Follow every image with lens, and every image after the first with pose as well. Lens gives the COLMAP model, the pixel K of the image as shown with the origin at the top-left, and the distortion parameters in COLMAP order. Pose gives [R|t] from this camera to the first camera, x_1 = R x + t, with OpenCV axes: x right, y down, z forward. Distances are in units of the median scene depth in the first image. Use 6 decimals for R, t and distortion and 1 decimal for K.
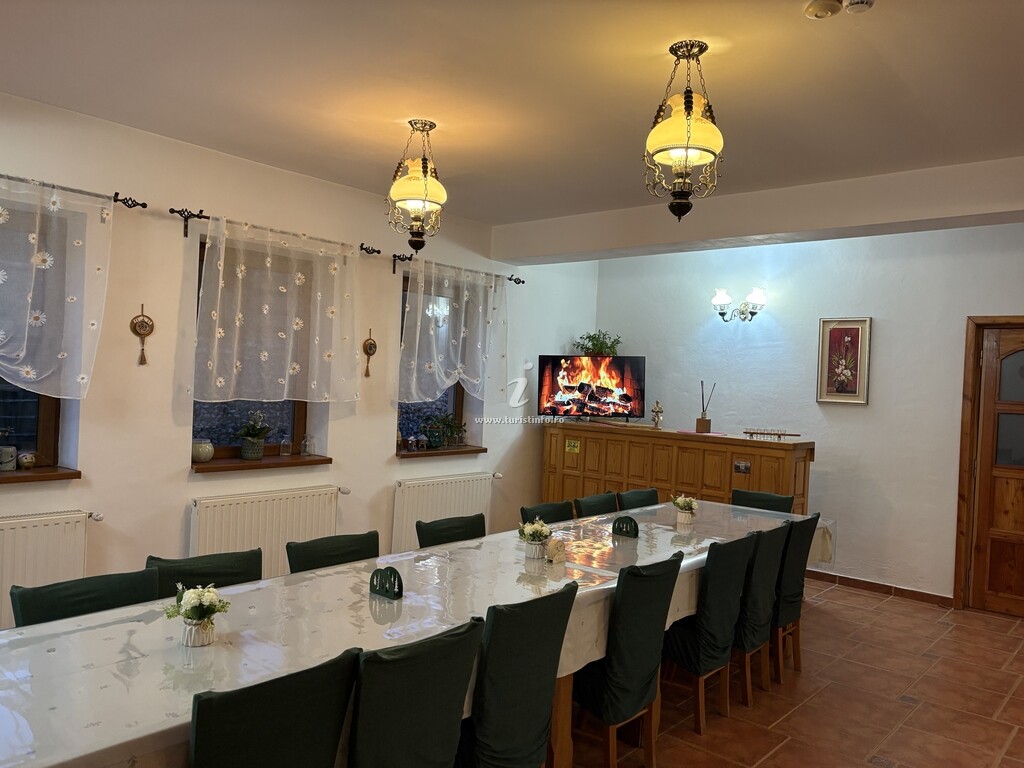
lens RADIAL K [[761.2, 0, 511.6], [0, 761.2, 385.5], [0, 0, 1]] dist [0.023325, -0.002260]
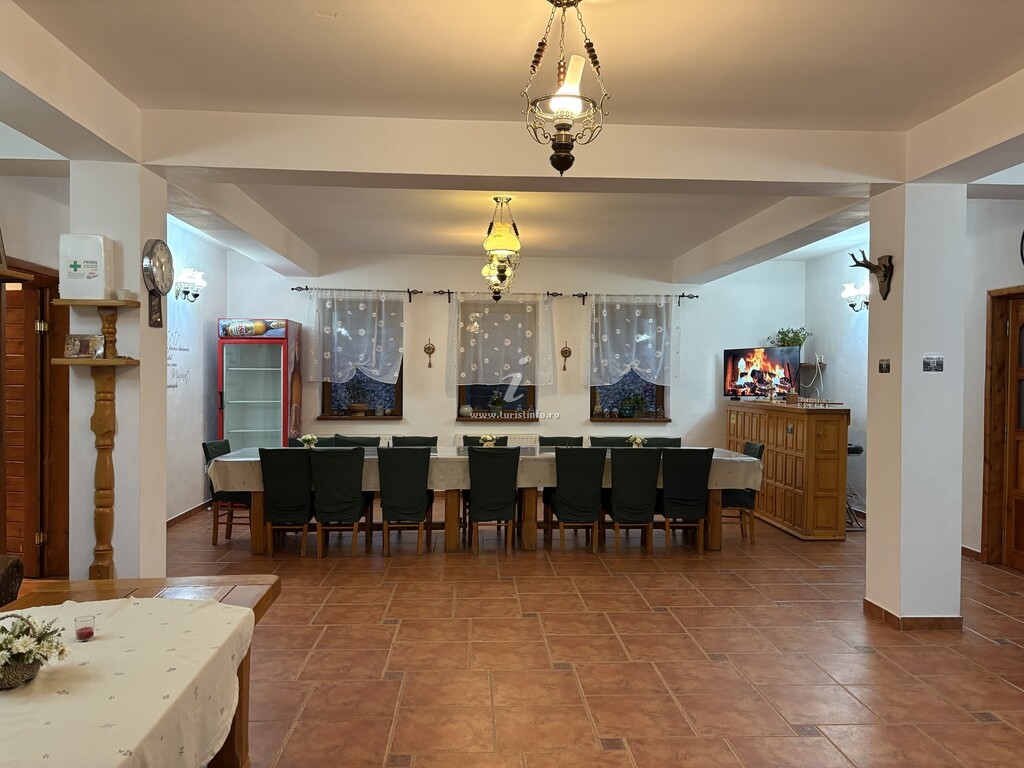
lens RADIAL K [[761.2, 0, 511.6], [0, 761.2, 385.5], [0, 0, 1]] dist [0.023325, -0.002260]
pose [[0.705048, -0.028004, -0.708606, 0.867726], [0.016454, 0.999597, -0.023132, 0.055772], [0.708969, 0.004650, 0.705225, -0.224803]]
